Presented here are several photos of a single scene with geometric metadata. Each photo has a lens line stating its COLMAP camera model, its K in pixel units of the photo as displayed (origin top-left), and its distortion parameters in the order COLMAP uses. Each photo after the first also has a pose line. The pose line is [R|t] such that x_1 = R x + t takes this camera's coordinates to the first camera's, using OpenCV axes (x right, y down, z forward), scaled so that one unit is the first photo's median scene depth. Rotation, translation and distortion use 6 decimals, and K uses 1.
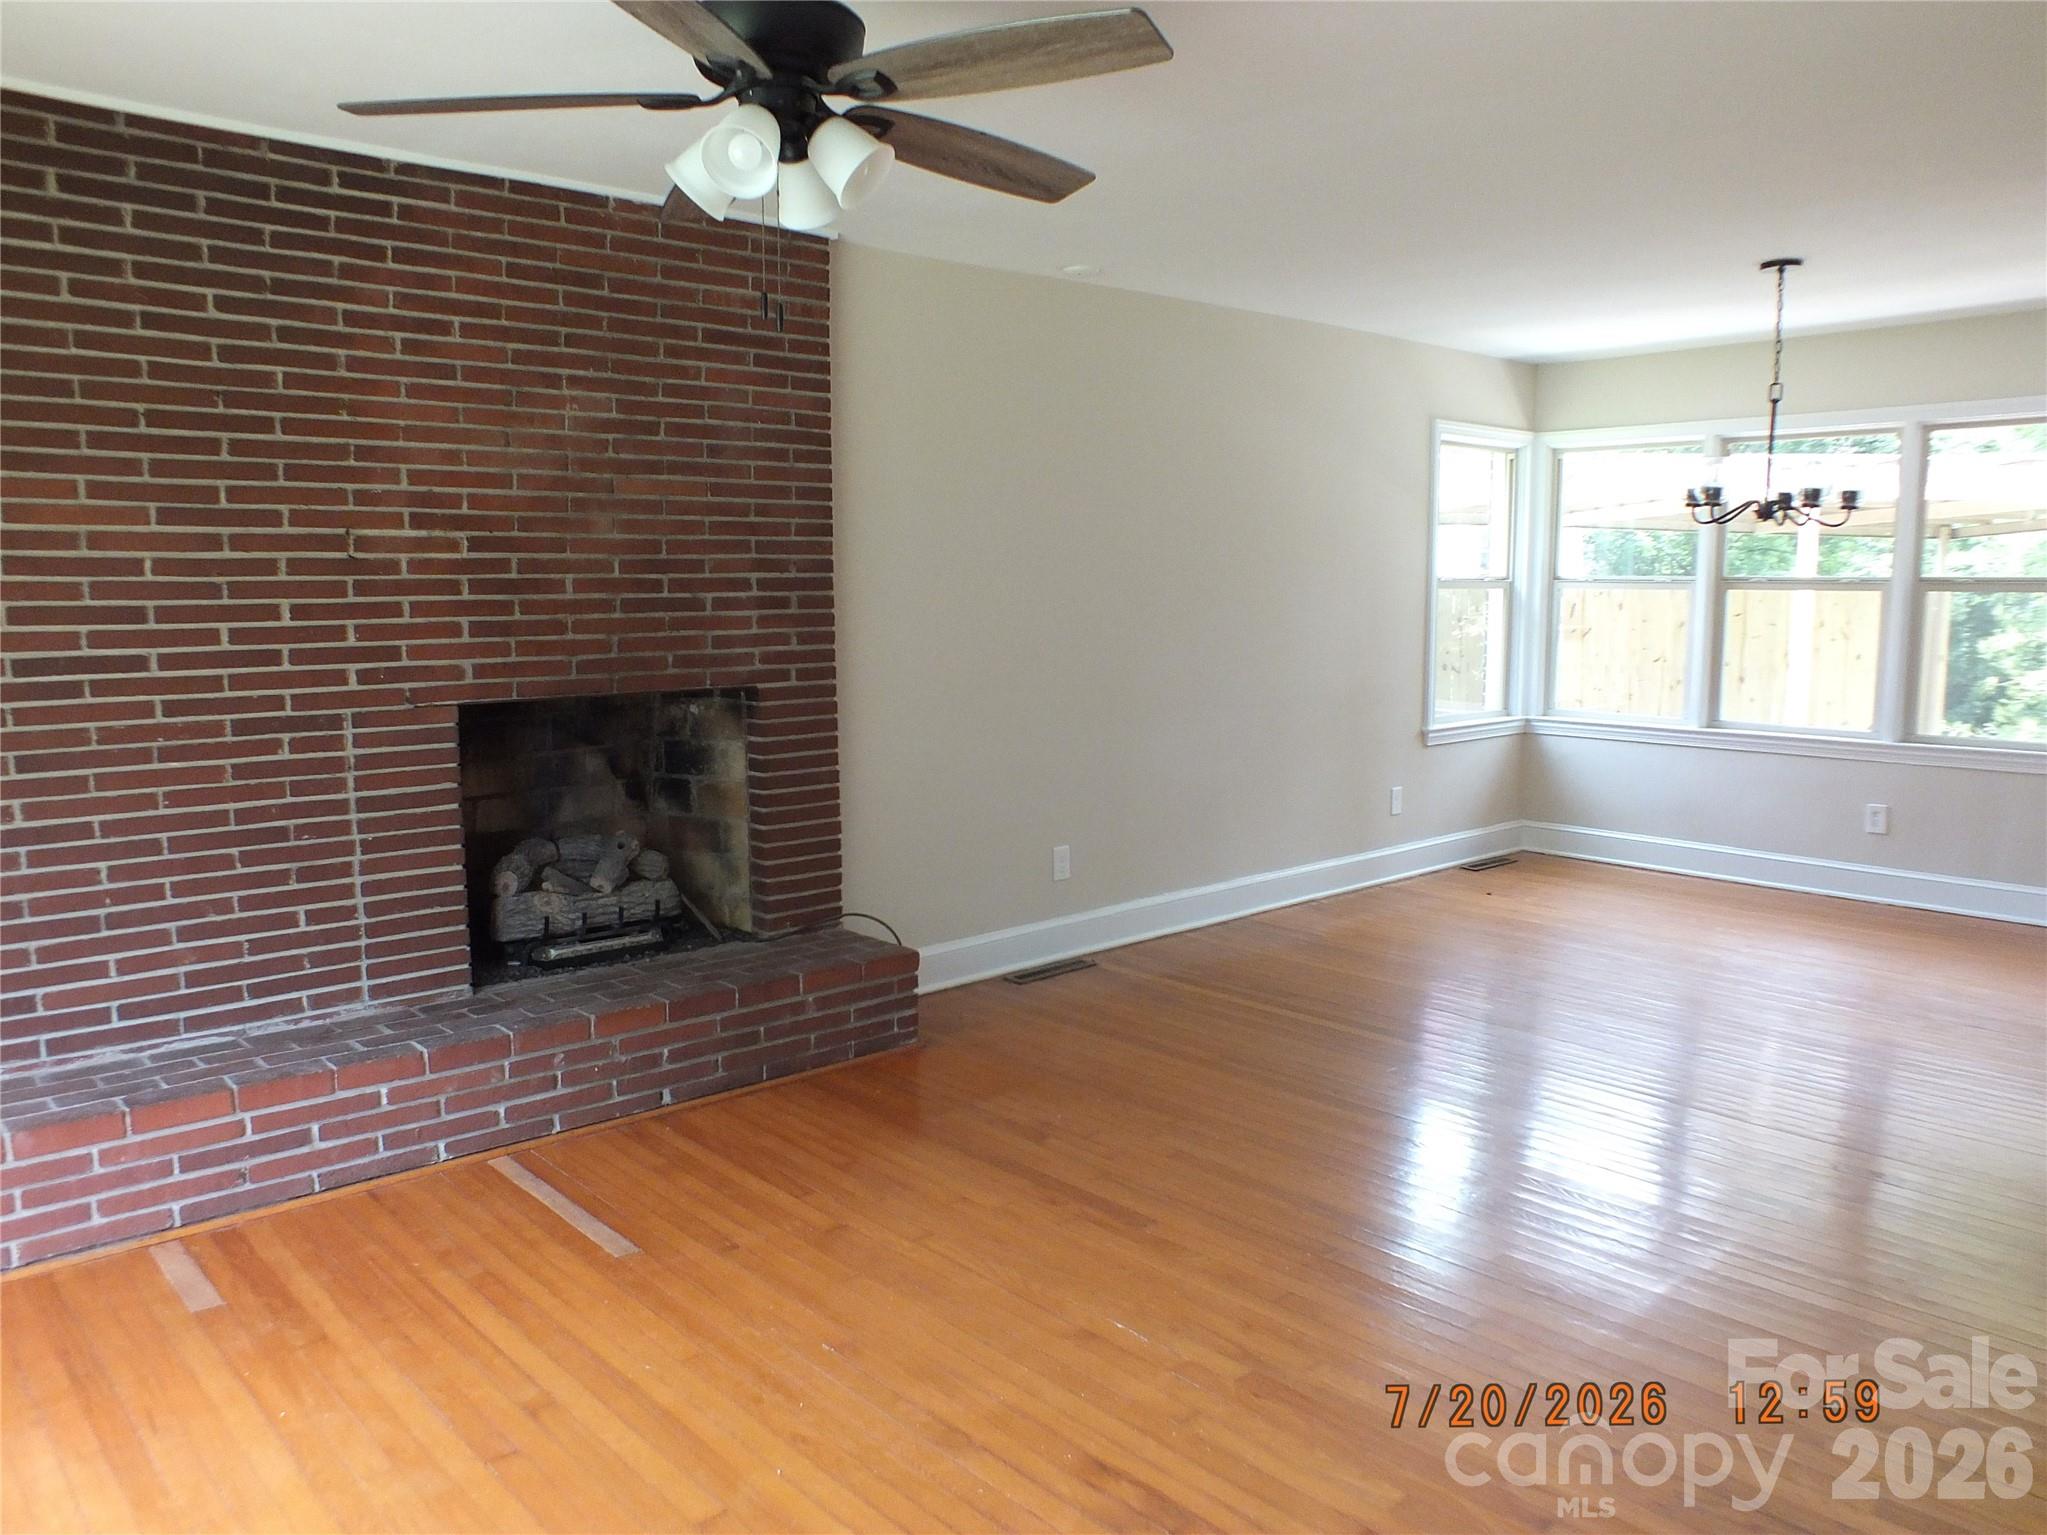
lens RADIAL K [[1551.7, 0, 1024.8], [0, 1551.7, 759.8], [0, 0, 1]] dist [-0.020152, -0.004480]
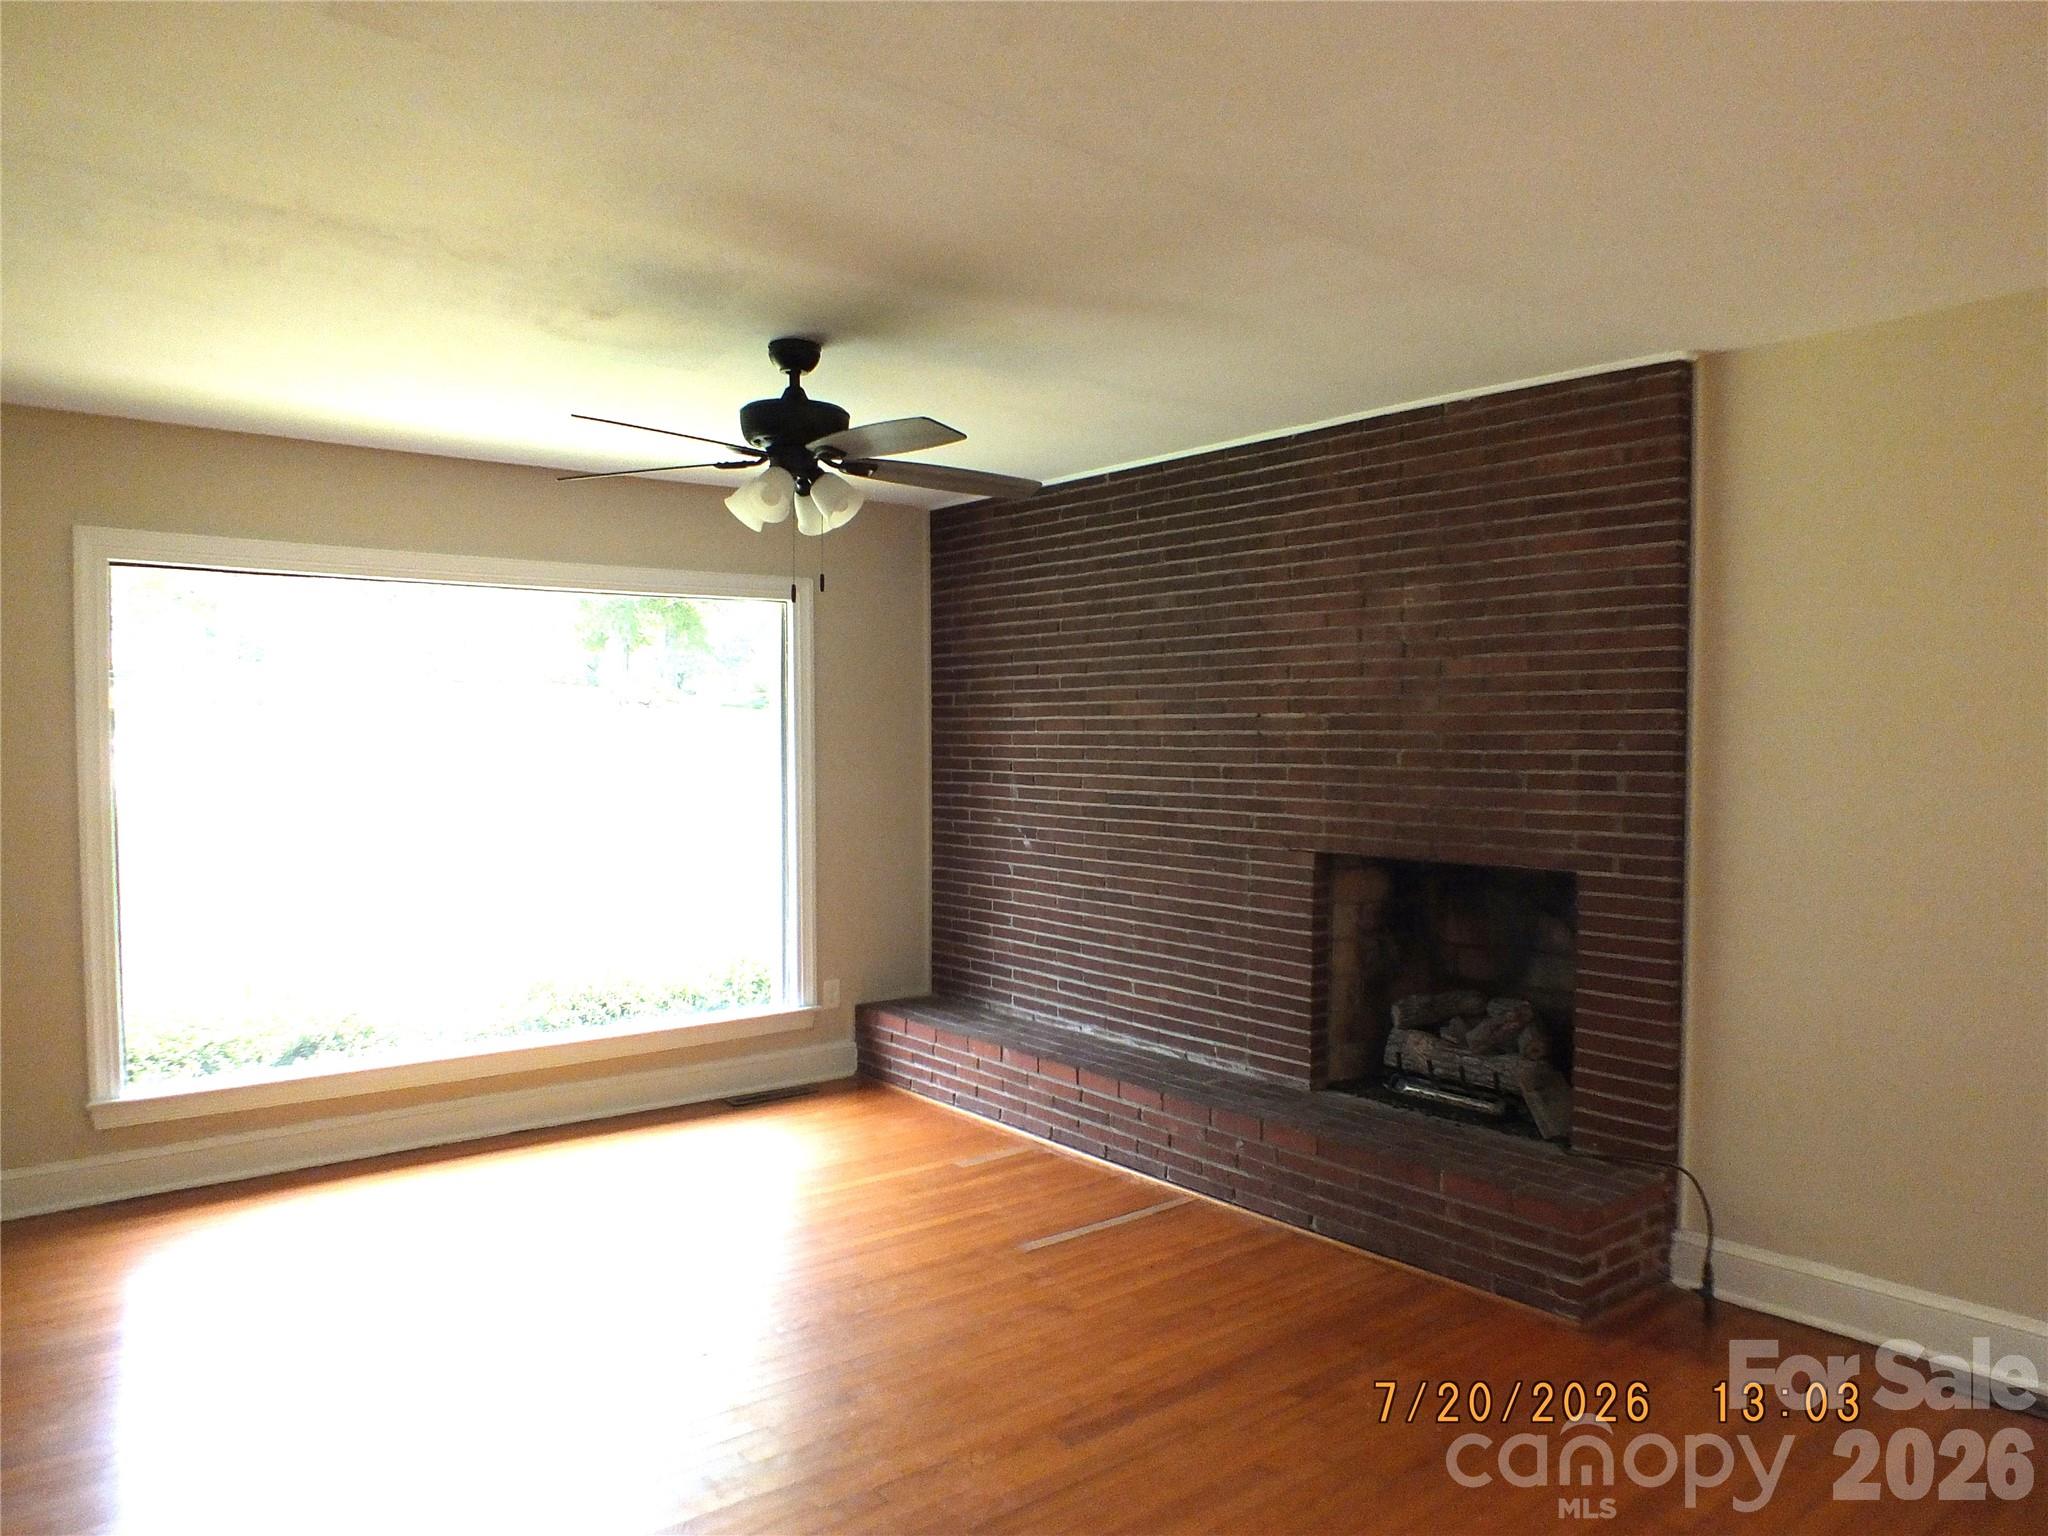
lens RADIAL K [[1443.2, 0, 1019.2], [0, 1443.2, 768.6], [0, 0, 1]] dist [-0.022211, 0.007623]
pose [[-0.067013, 0.025523, -0.997426, 0.700149], [-0.118253, 0.992424, 0.033340, -0.098523], [0.990720, 0.120183, -0.063487, 0.725568]]
